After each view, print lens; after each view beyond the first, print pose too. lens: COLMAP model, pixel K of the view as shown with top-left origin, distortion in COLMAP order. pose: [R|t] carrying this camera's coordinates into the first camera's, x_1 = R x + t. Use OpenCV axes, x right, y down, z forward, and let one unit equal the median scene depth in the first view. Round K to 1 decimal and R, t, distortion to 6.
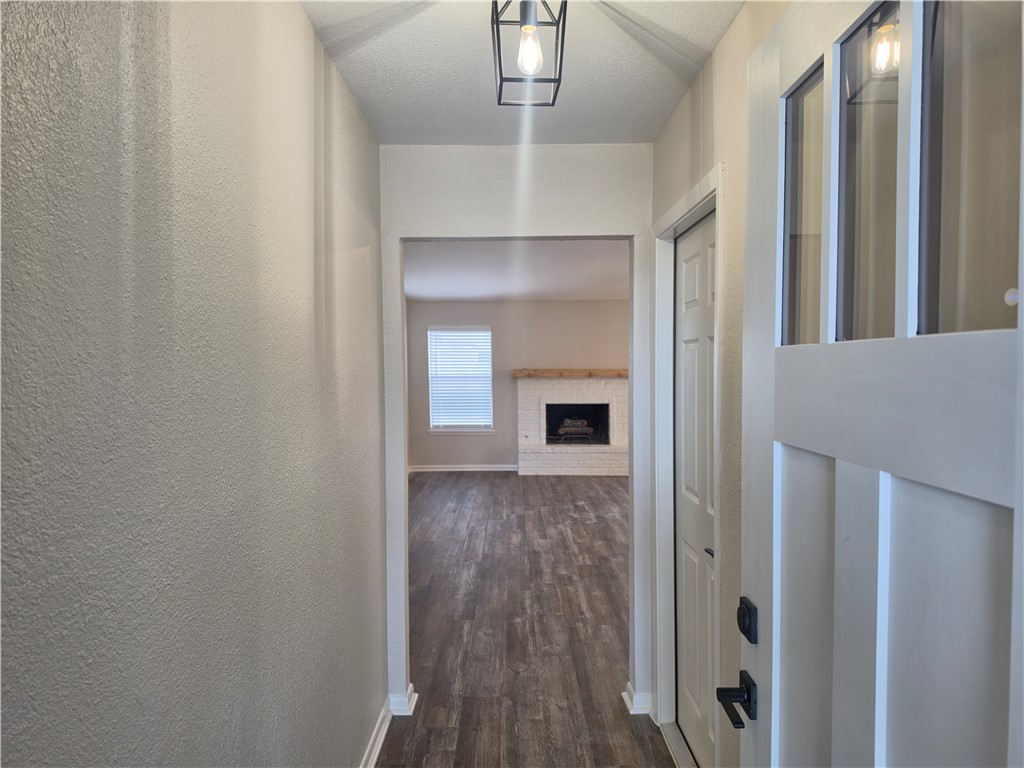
lens RADIAL K [[709.0, 0, 498.1], [0, 709.0, 387.2], [0, 0, 1]] dist [0.047096, -0.053629]
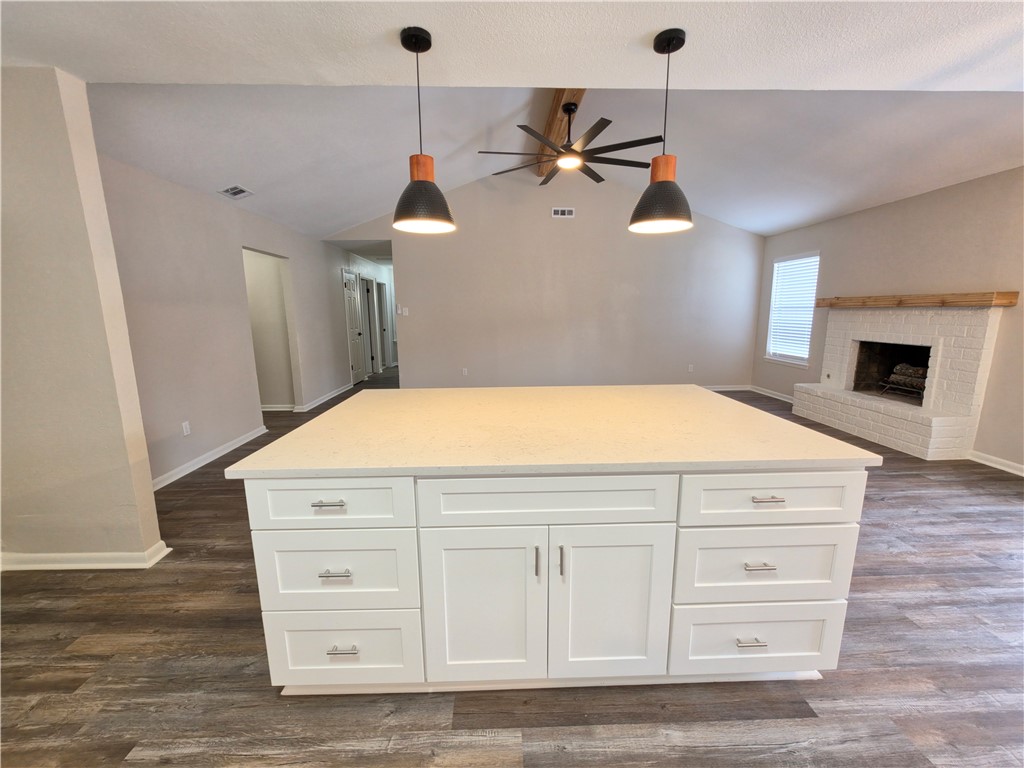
lens RADIAL K [[409.3, 0, 514.2], [0, 409.3, 385.7], [0, 0, 1]] dist [-0.004606, 0.000981]
pose [[0.044296, 0.184138, -0.981902, 0.531210], [-0.018658, 0.982848, 0.183474, -0.004098], [0.998844, 0.010193, 0.046972, 0.593905]]
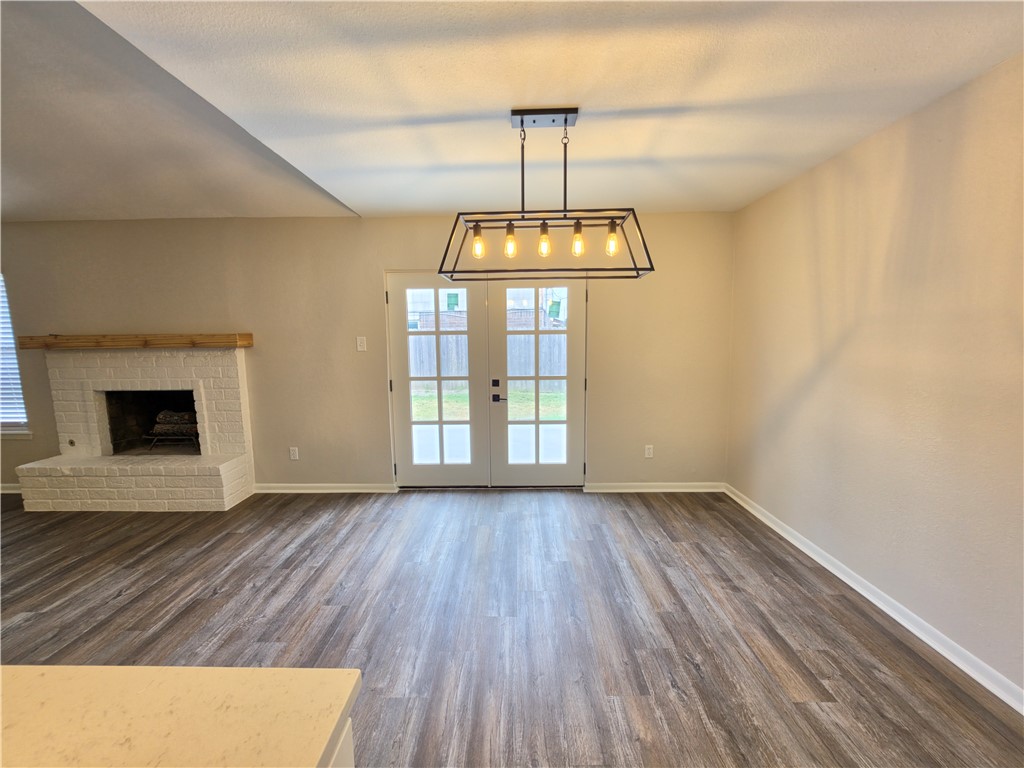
lens RADIAL K [[409.3, 0, 505.0], [0, 409.3, 387.3], [0, 0, 1]] dist [-0.004606, 0.000981]
pose [[0.999916, -0.006223, -0.011343, 0.438417], [0.007329, 0.994934, 0.100267, -0.013409], [0.010662, -0.100342, 0.994896, 0.655131]]
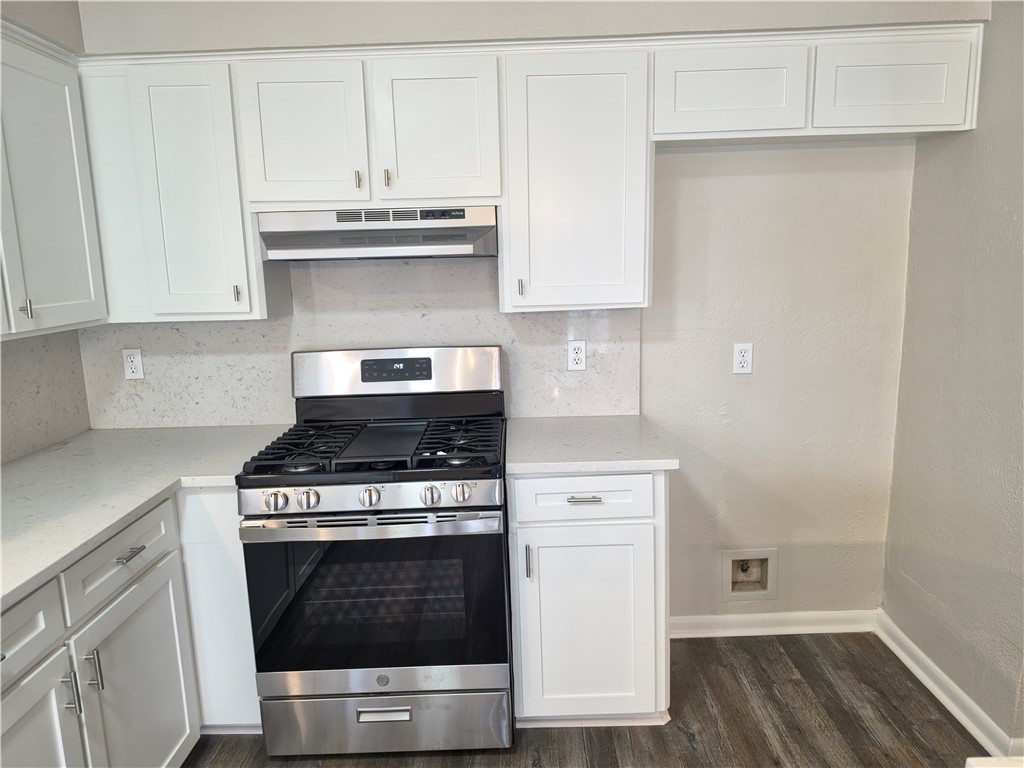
lens RADIAL K [[709.0, 0, 505.6], [0, 709.0, 391.7], [0, 0, 1]] dist [0.047096, -0.053629]
pose [[-0.999374, 0.035348, 0.001507, 0.462567], [0.034889, 0.977523, 0.207923, -0.016575], [0.005876, 0.207846, -0.978144, 0.584712]]
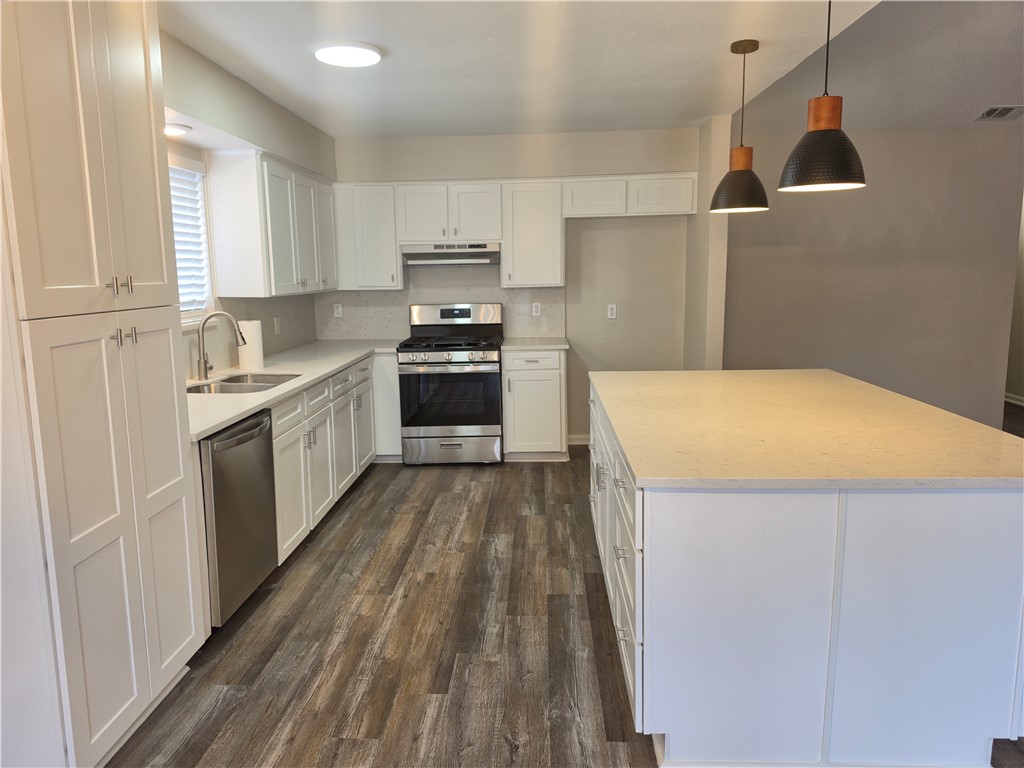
lens RADIAL K [[709.0, 0, 503.4], [0, 709.0, 384.5], [0, 0, 1]] dist [0.047096, -0.053629]
pose [[-0.999112, 0.017509, 0.038314, 0.442004], [0.024440, 0.981733, 0.188689, -0.023826], [-0.034311, 0.189458, -0.981289, 0.907851]]
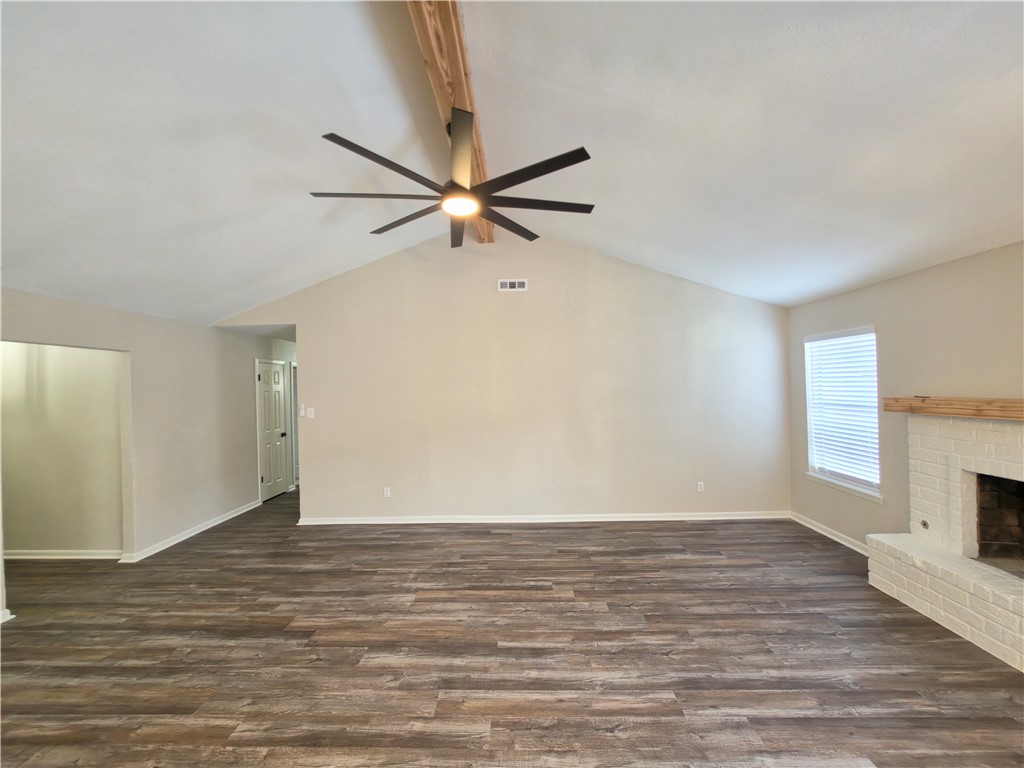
lens RADIAL K [[409.3, 0, 512.2], [0, 409.3, 383.7], [0, 0, 1]] dist [-0.004606, 0.000981]
pose [[-0.017832, 0.001538, -0.999840, 0.355278], [-0.004639, 0.999988, 0.001621, -0.034929], [0.999830, 0.004667, -0.017825, 0.705842]]
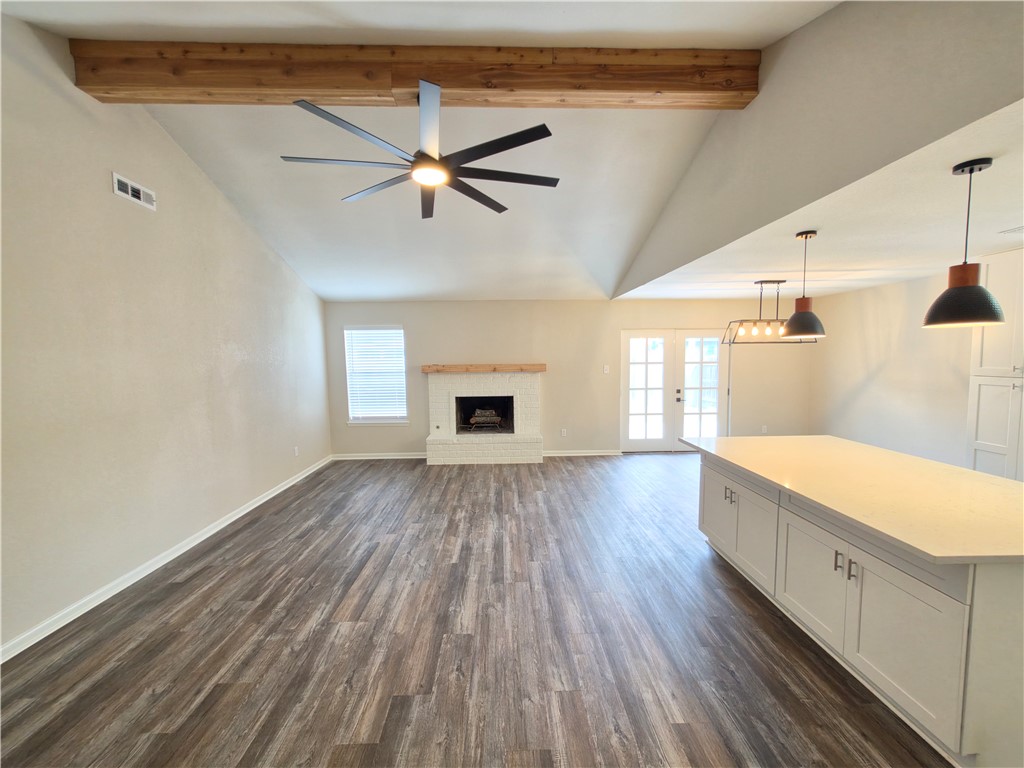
lens RADIAL K [[409.3, 0, 505.9], [0, 409.3, 384.6], [0, 0, 1]] dist [-0.004606, 0.000981]
pose [[0.999416, -0.010614, 0.032485, 0.126798], [0.009292, 0.999134, 0.040559, -0.020118], [-0.032888, -0.040234, 0.998649, 0.378127]]
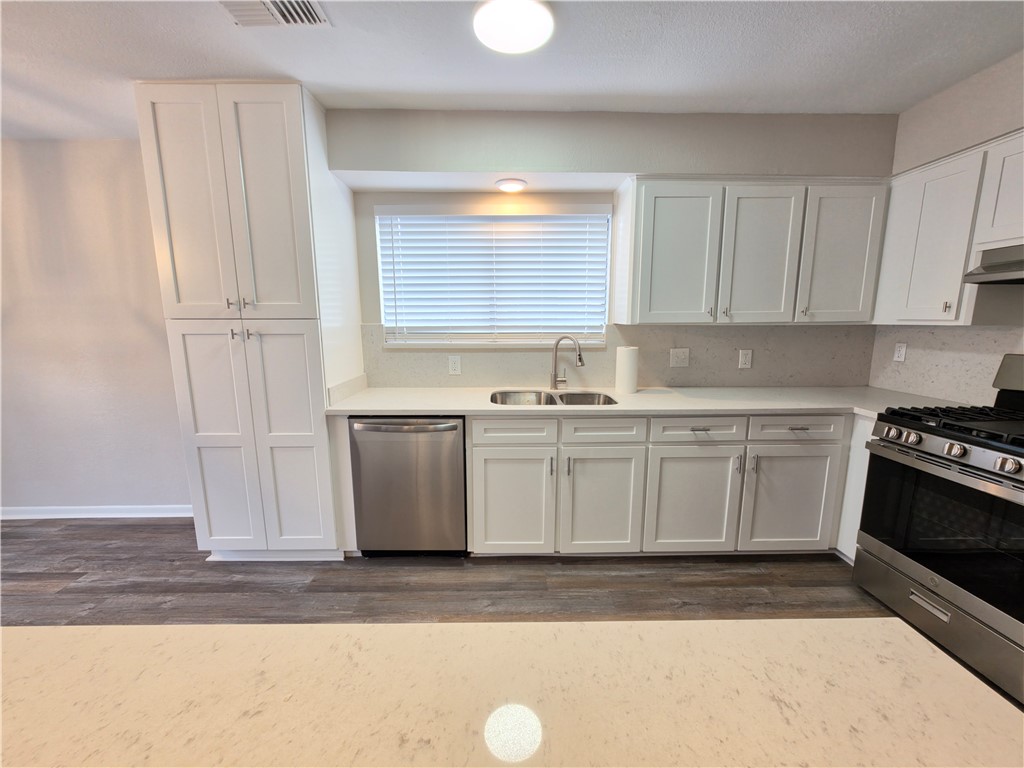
lens RADIAL K [[409.3, 0, 511.1], [0, 409.3, 389.2], [0, 0, 1]] dist [-0.004606, 0.000981]
pose [[-0.030312, -0.159543, 0.986725, 0.353185], [0.031310, 0.986543, 0.160476, -0.001980], [-0.999050, 0.035759, -0.024909, 0.572026]]
